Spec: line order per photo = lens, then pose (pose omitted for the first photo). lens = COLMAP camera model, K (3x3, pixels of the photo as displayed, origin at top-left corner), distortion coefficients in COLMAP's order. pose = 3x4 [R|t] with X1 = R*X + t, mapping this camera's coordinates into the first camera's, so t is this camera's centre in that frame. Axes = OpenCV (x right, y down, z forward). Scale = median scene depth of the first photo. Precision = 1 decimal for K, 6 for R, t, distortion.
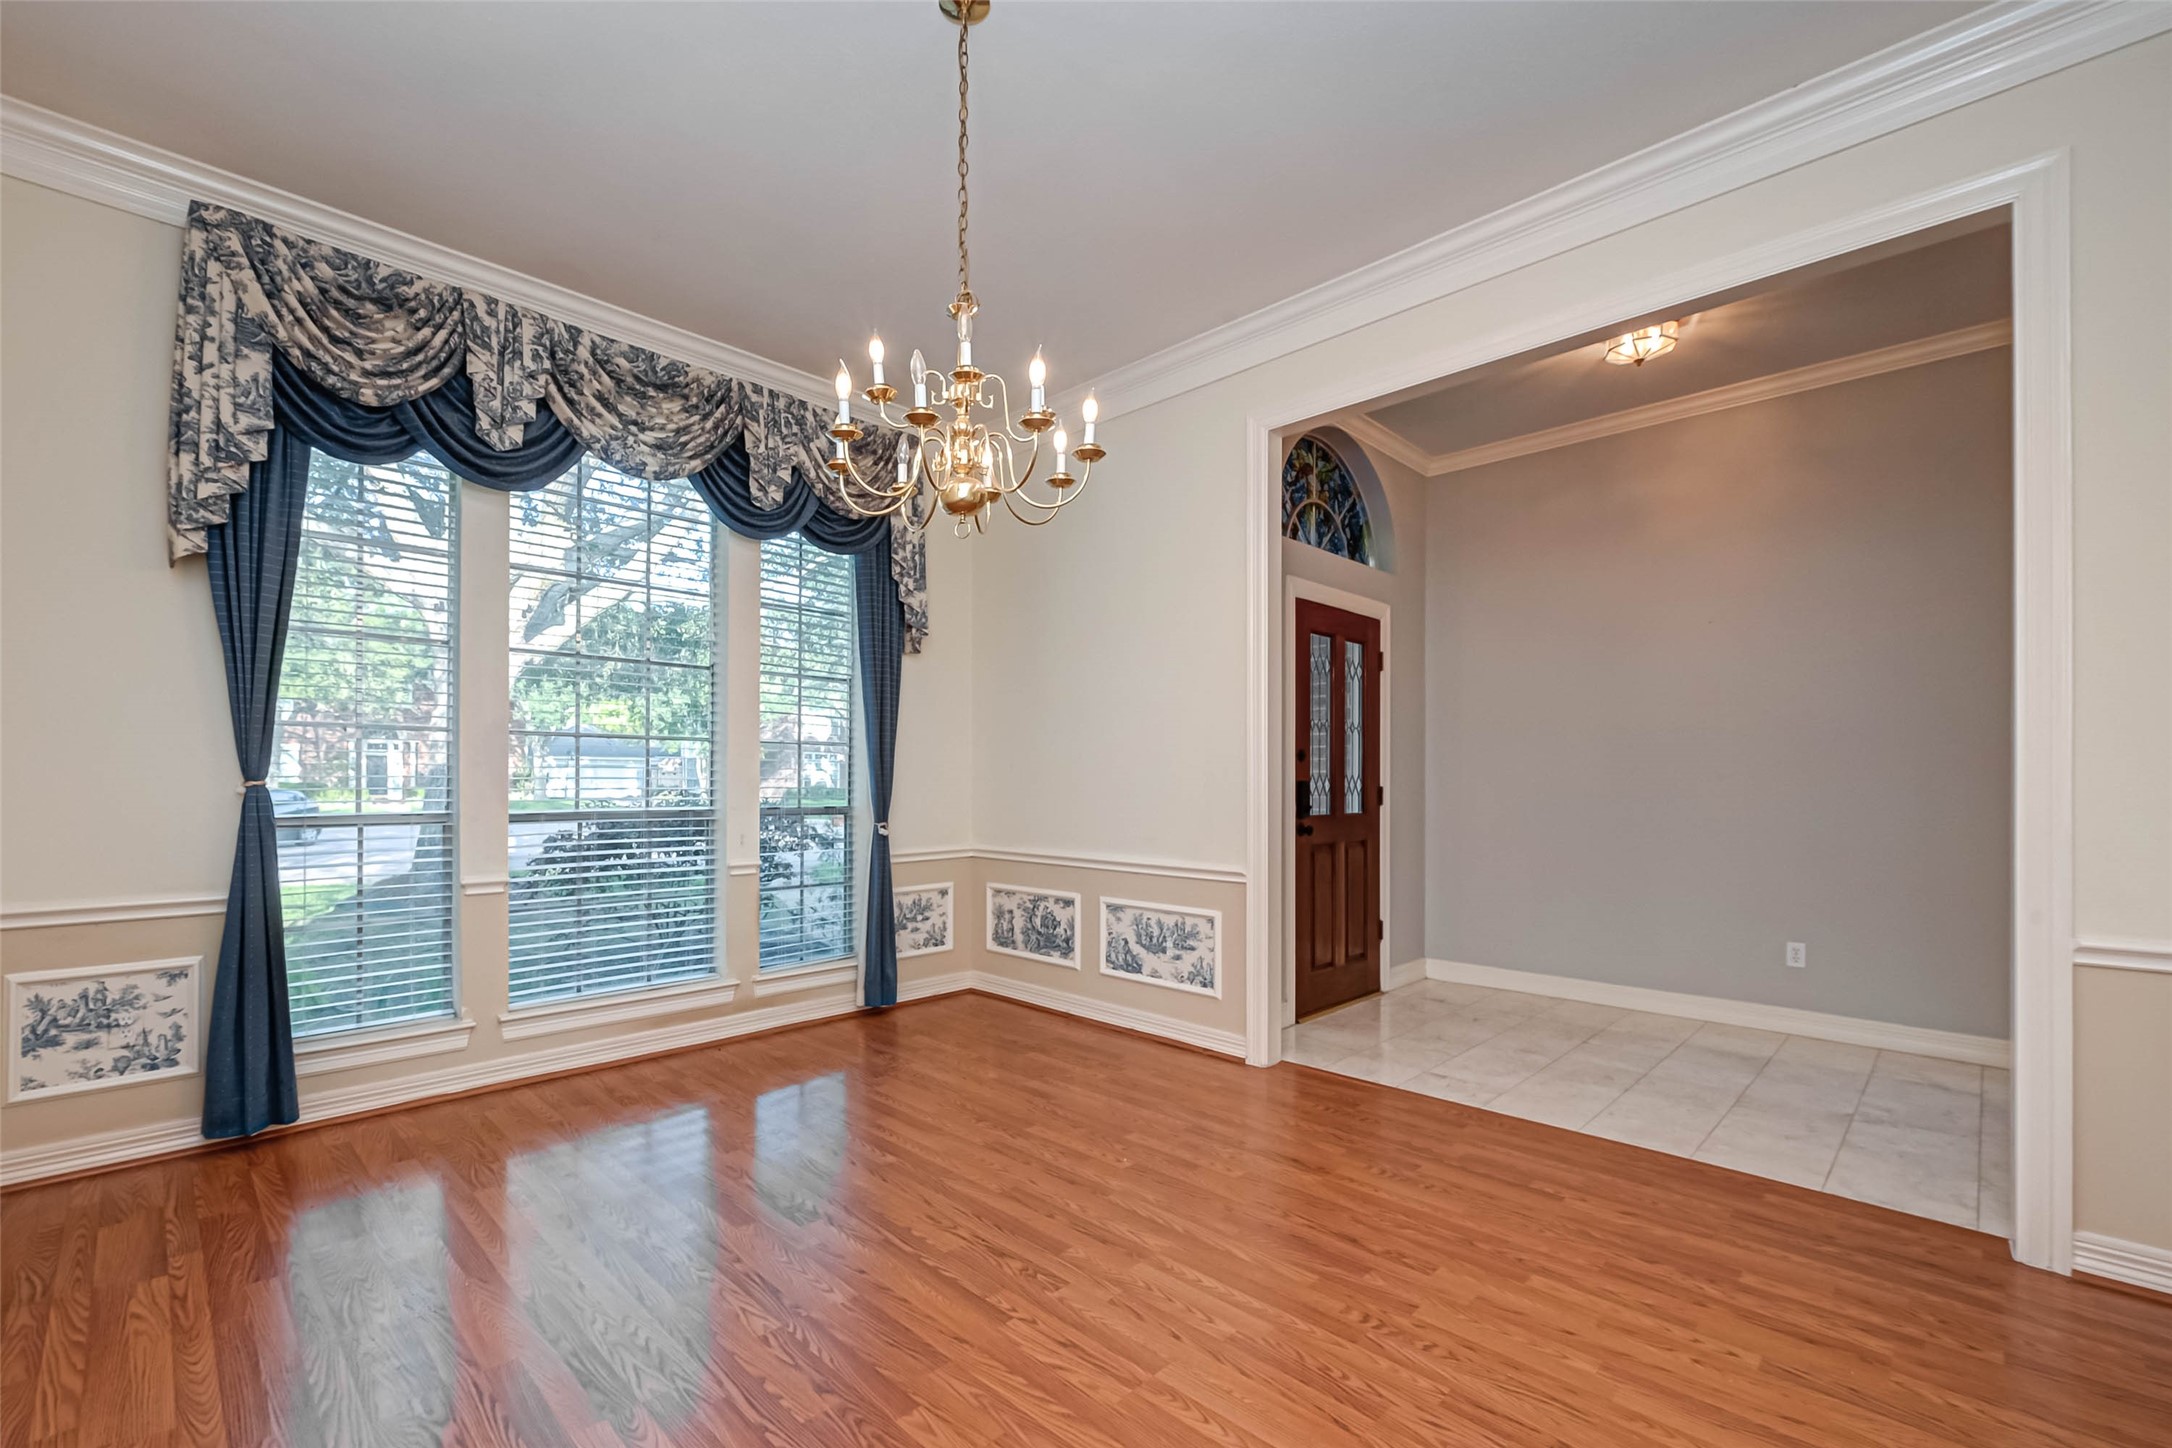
lens RADIAL K [[914.2, 0, 1030.2], [0, 914.2, 777.9], [0, 0, 1]] dist [-0.000789, -0.000191]
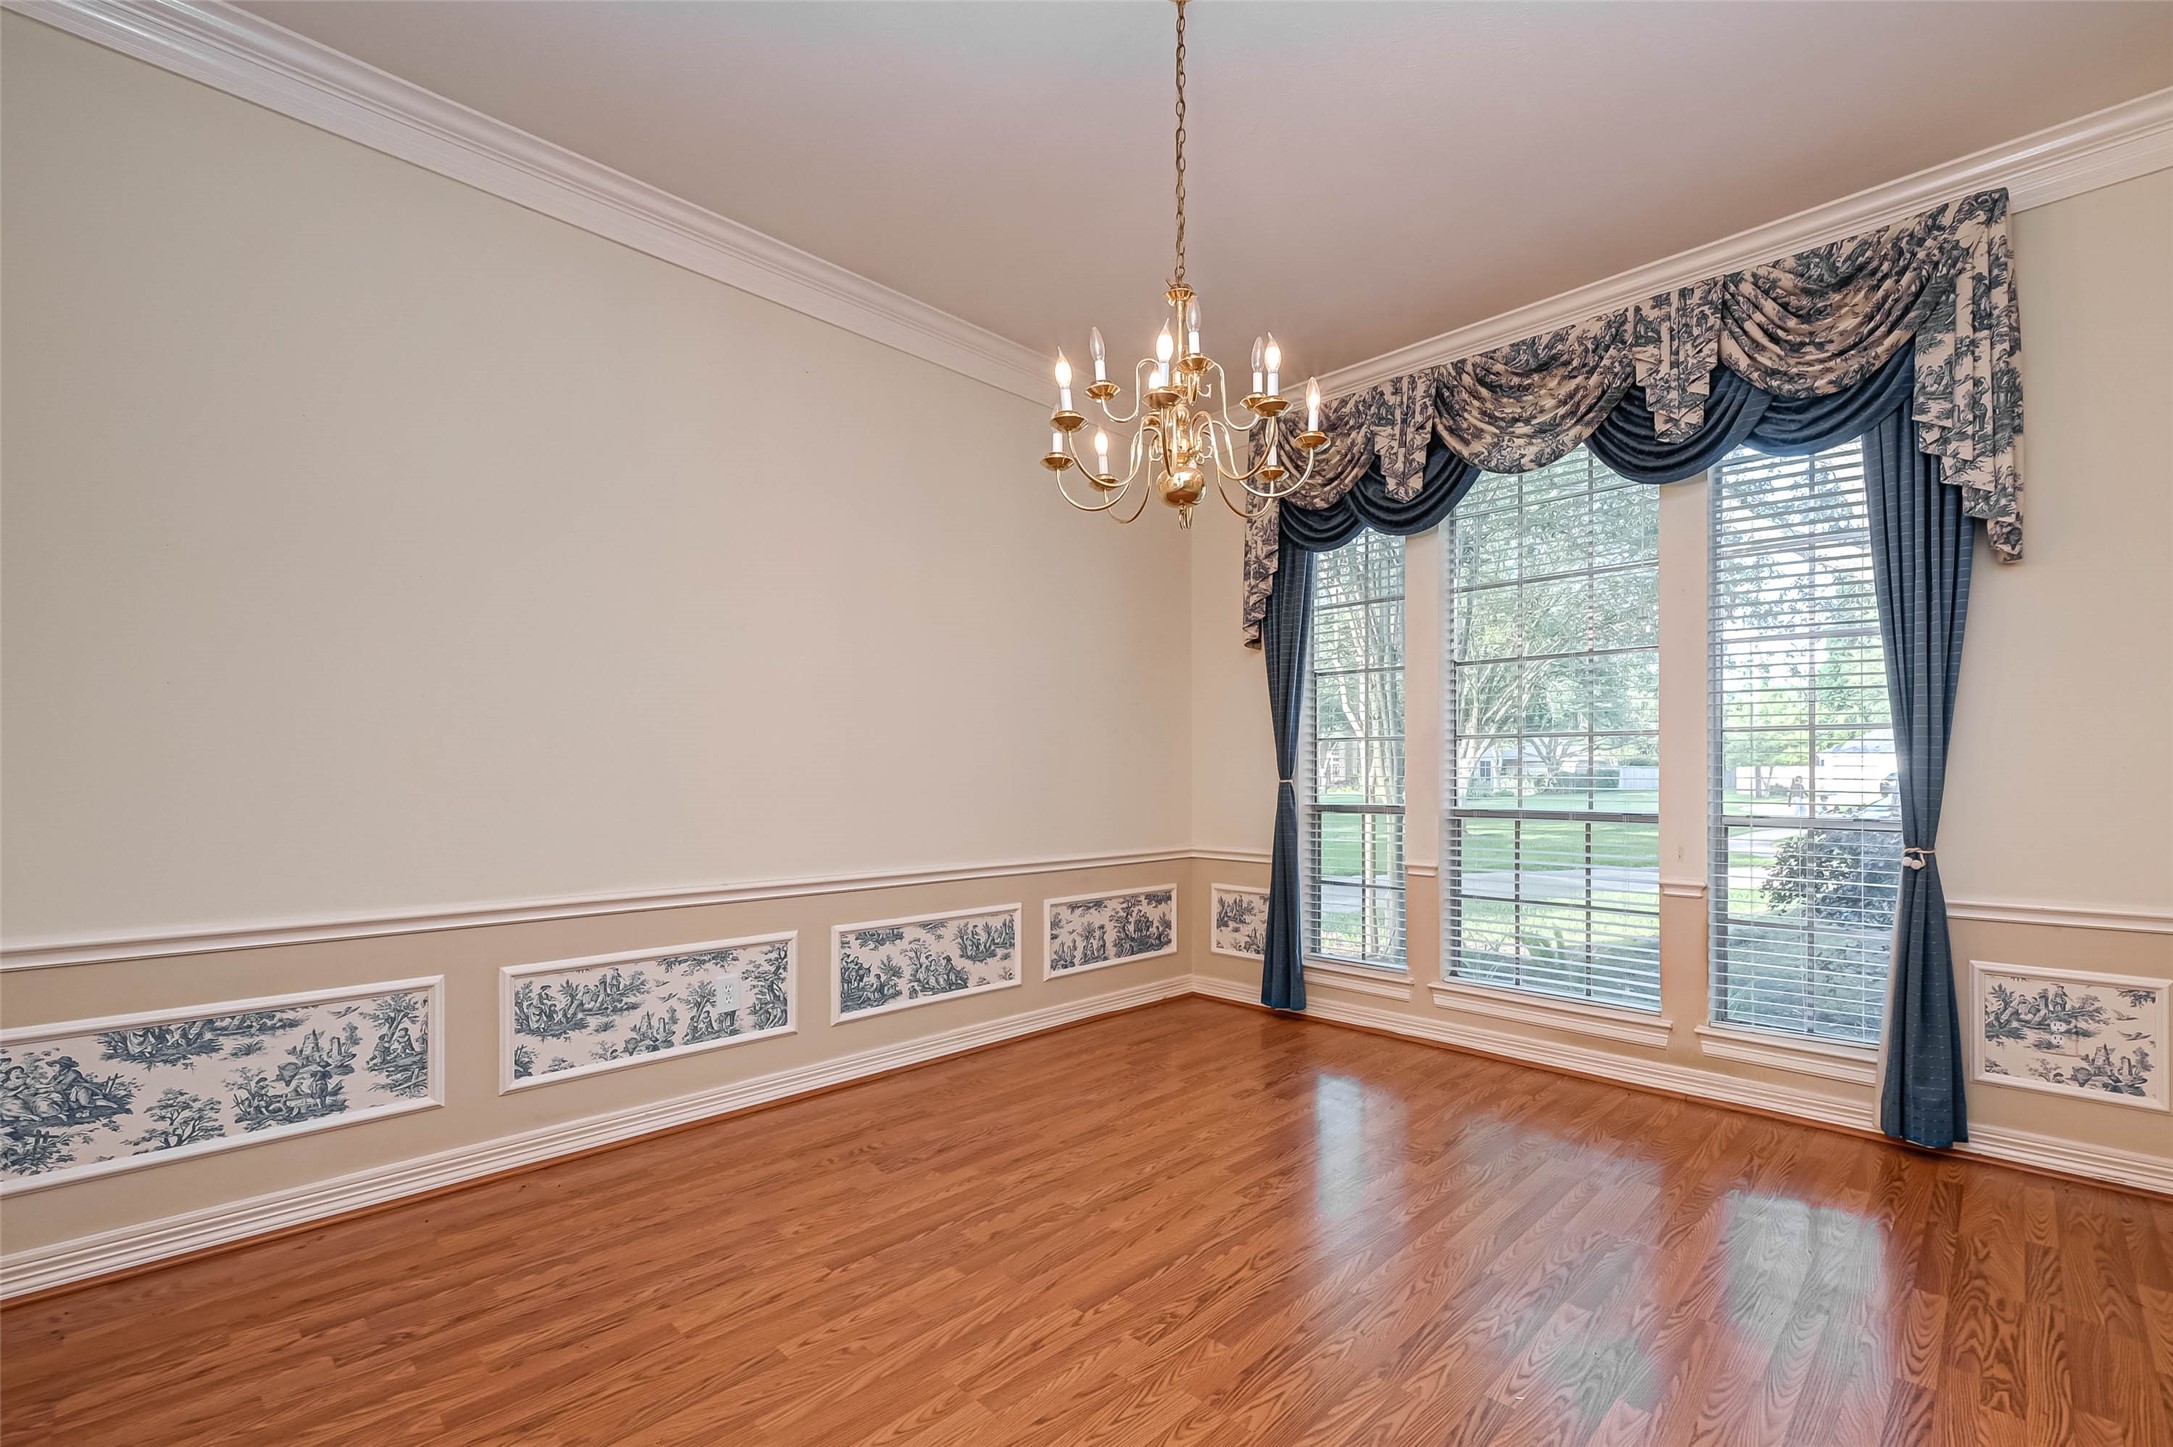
lens RADIAL K [[947.3, 0, 1154.9], [0, 947.3, 774.8], [0, 0, 1]] dist [0.000078, 0.000015]
pose [[0.047601, -0.004873, -0.998855, 0.540265], [-0.000525, 0.999988, -0.004903, 0.002589], [0.998866, 0.000757, 0.047598, 0.526201]]
